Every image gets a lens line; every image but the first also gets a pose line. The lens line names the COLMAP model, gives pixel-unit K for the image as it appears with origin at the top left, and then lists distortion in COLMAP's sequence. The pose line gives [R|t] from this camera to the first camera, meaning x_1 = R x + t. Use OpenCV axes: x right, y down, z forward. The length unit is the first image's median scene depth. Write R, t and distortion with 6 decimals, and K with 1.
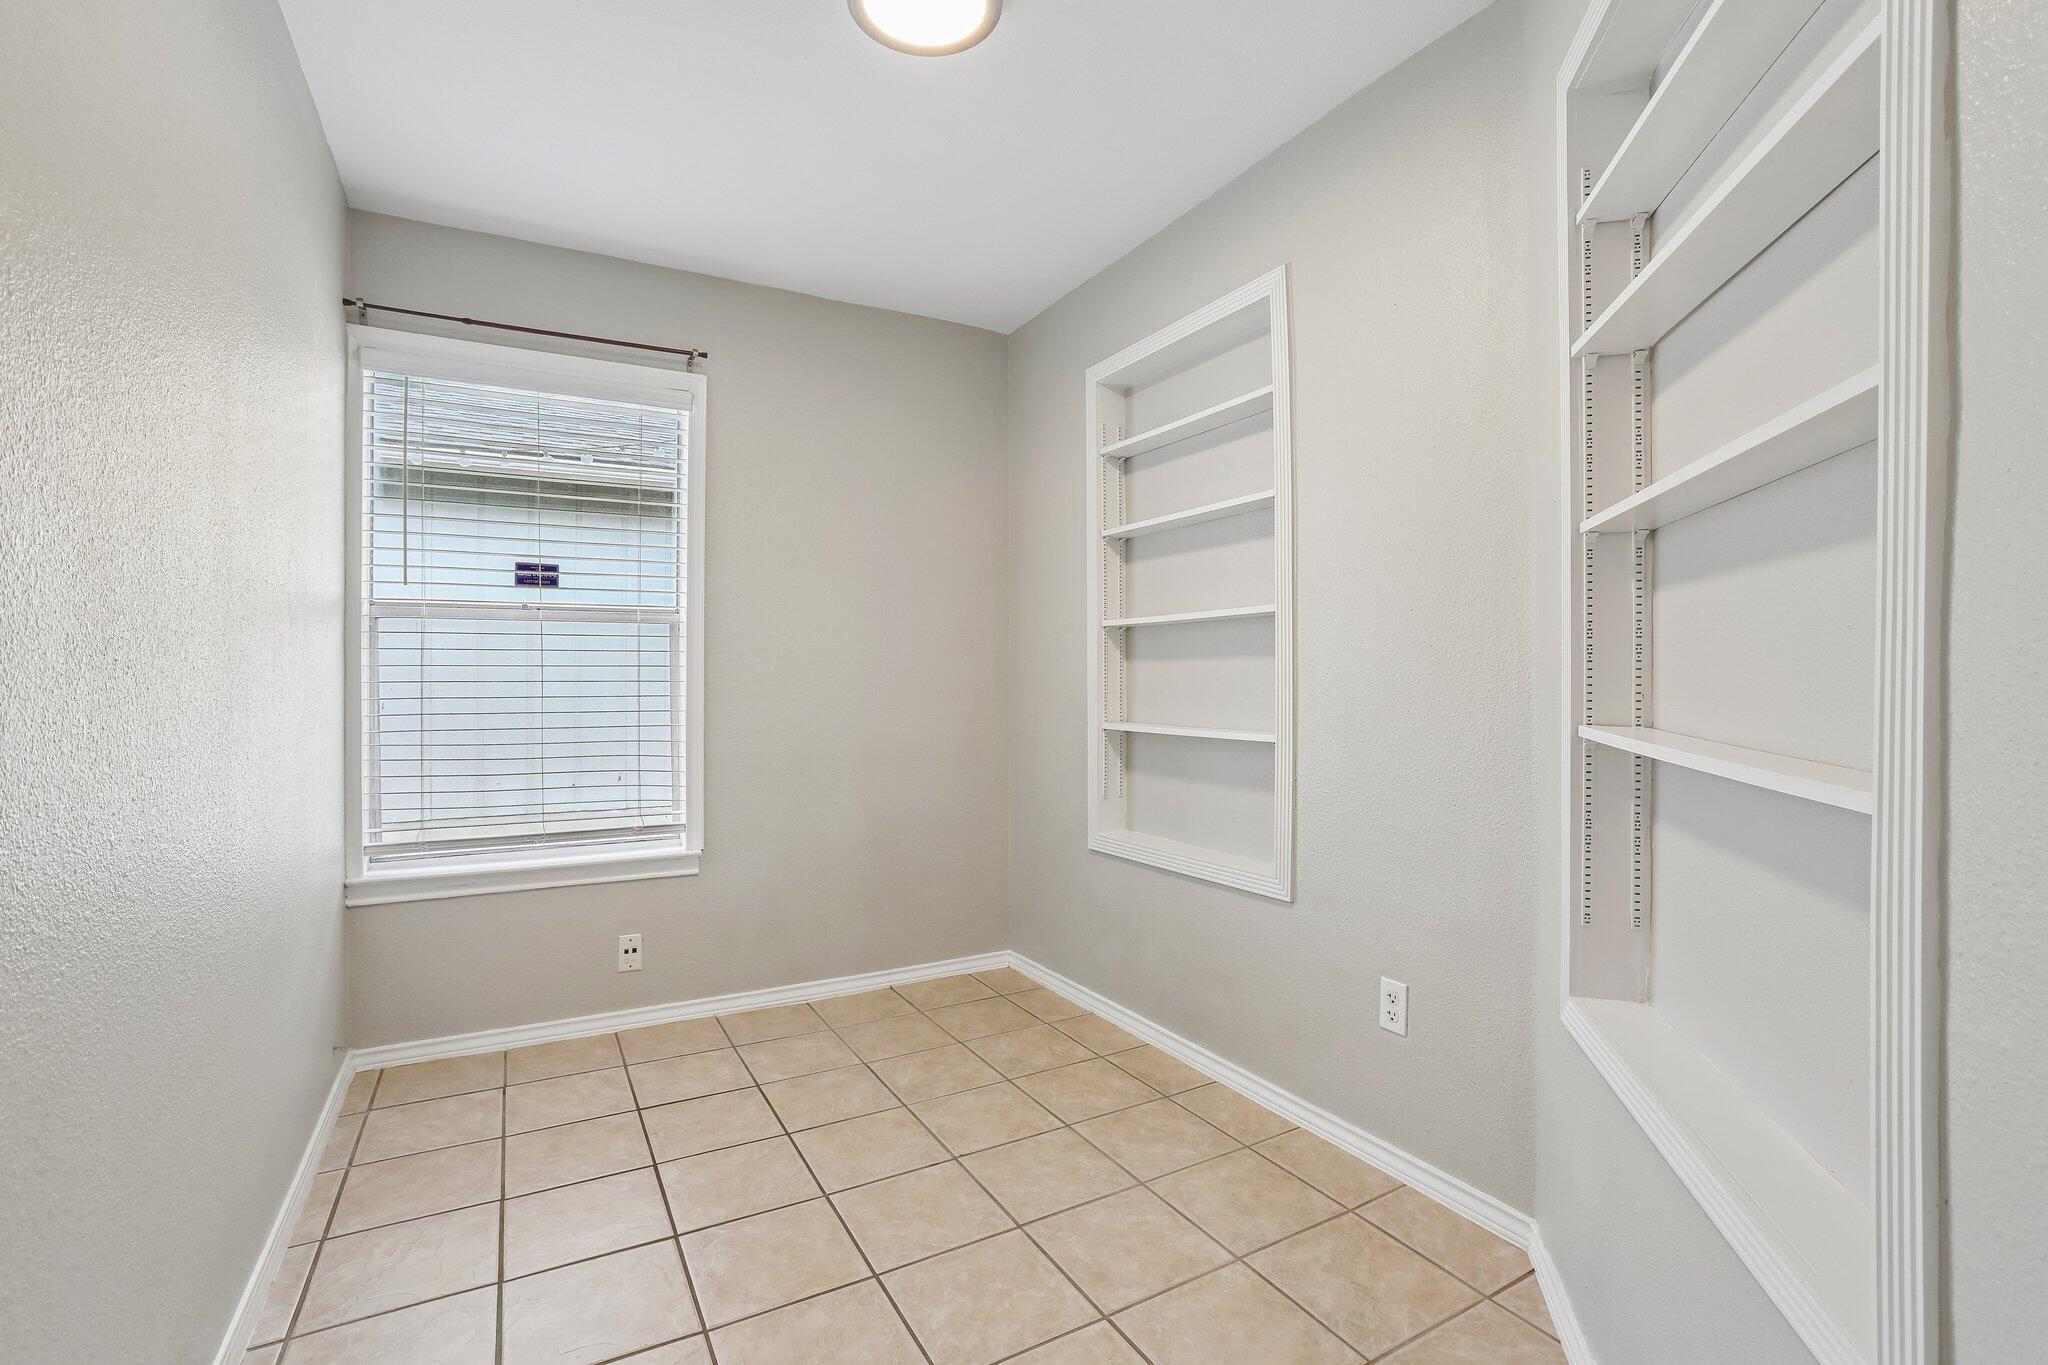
lens RADIAL K [[918.5, 0, 1002.9], [0, 918.5, 683.5], [0, 0, 1]] dist [-0.021840, 0.009978]
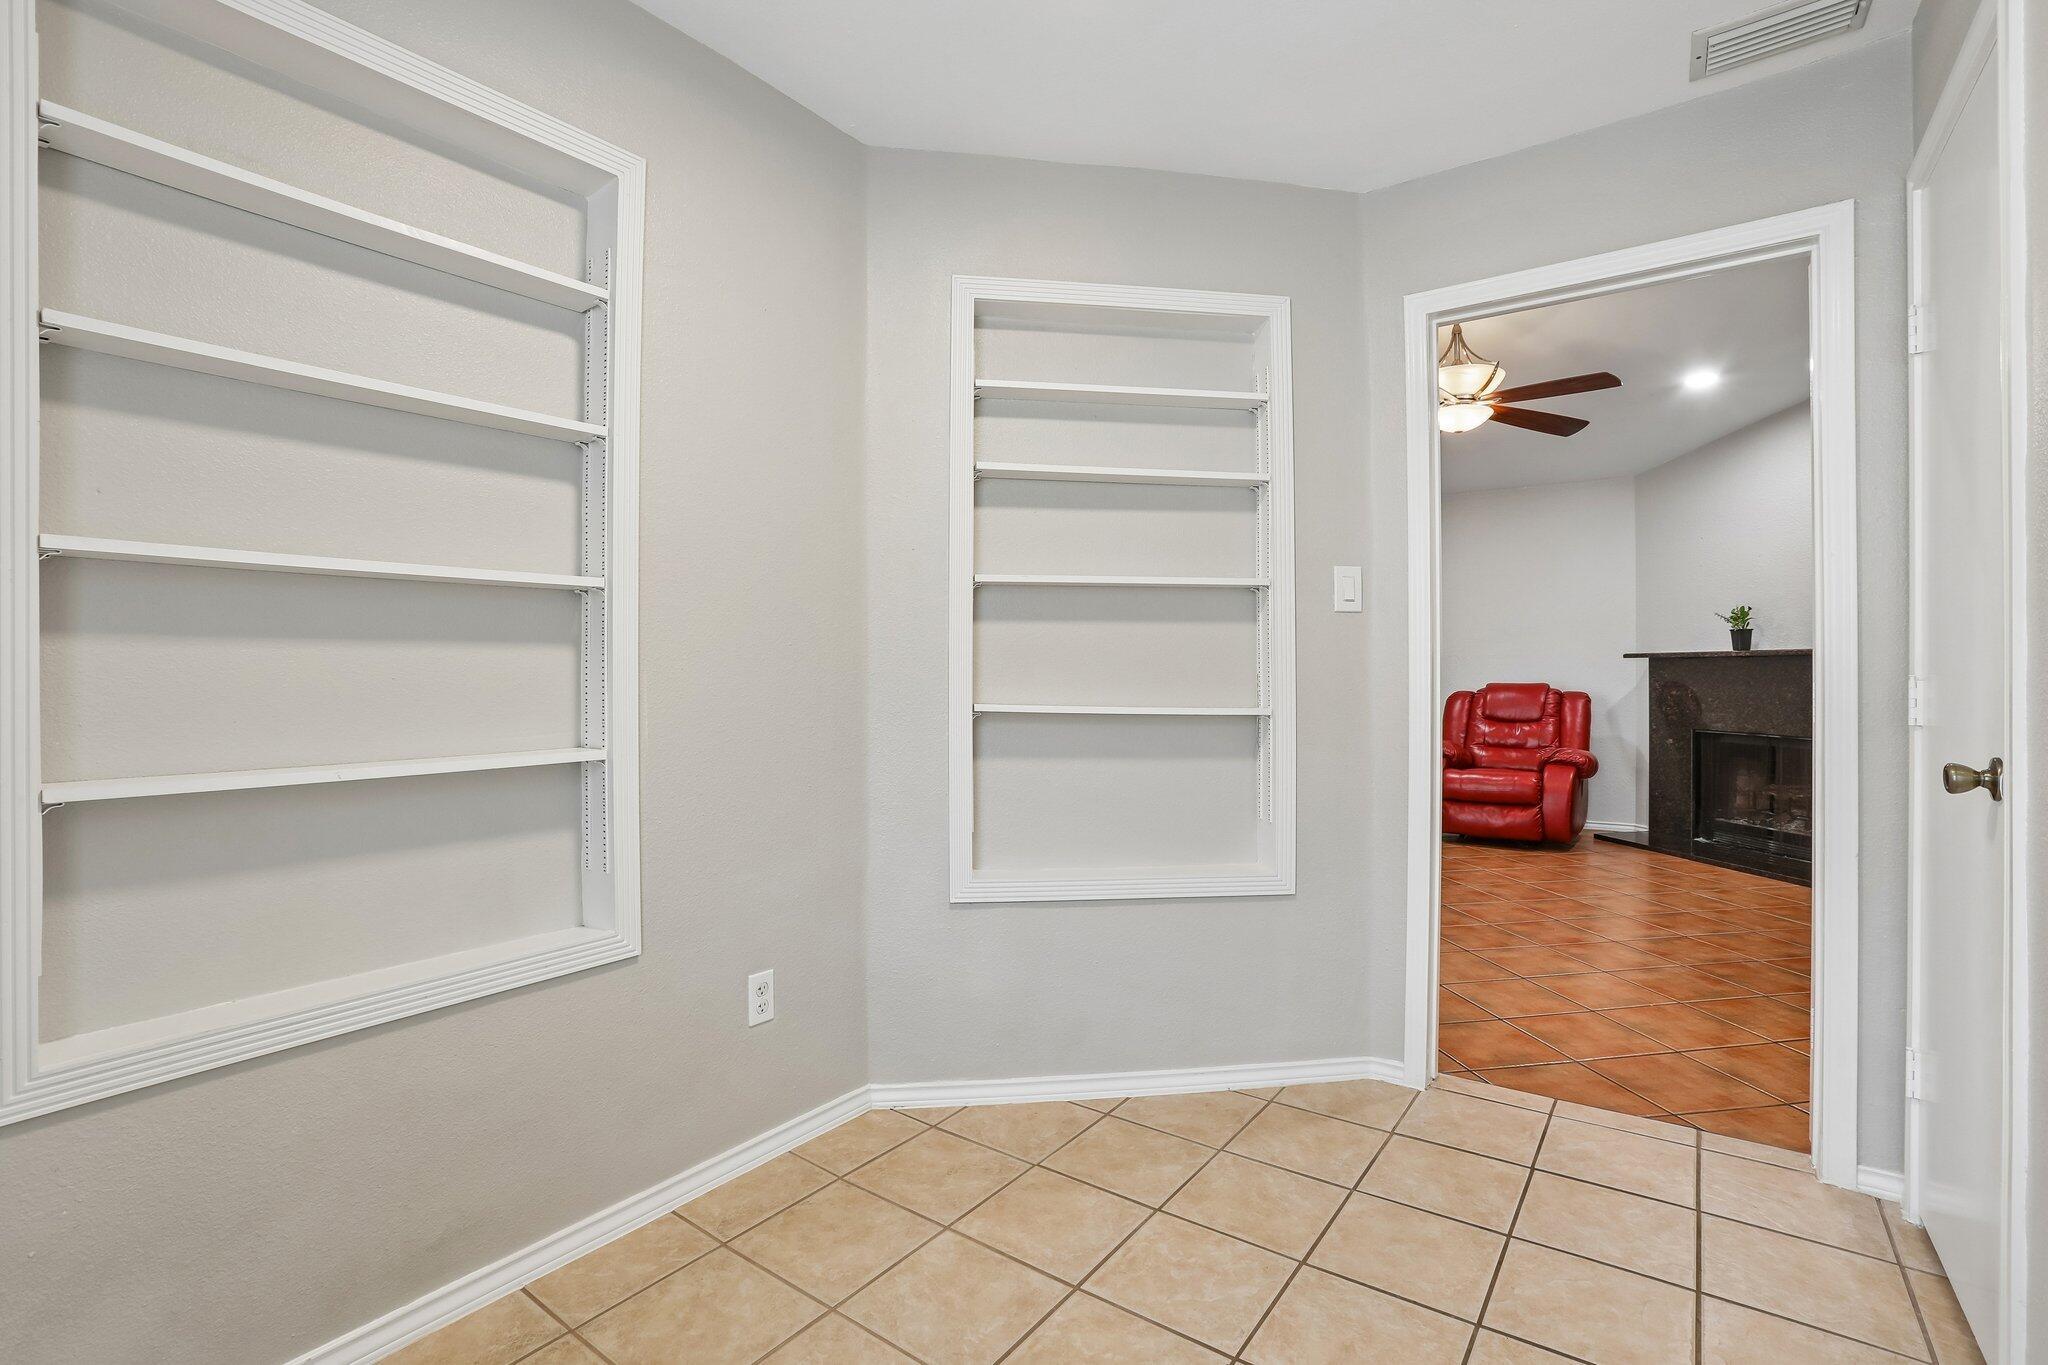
lens RADIAL K [[918.5, 0, 1081.2], [0, 918.5, 663.9], [0, 0, 1]] dist [-0.021840, 0.009978]
pose [[-0.432631, 0.002912, 0.901566, -0.645045], [0.003664, 0.999992, -0.001472, -0.014858], [-0.901564, 0.002666, -0.432638, 1.117444]]
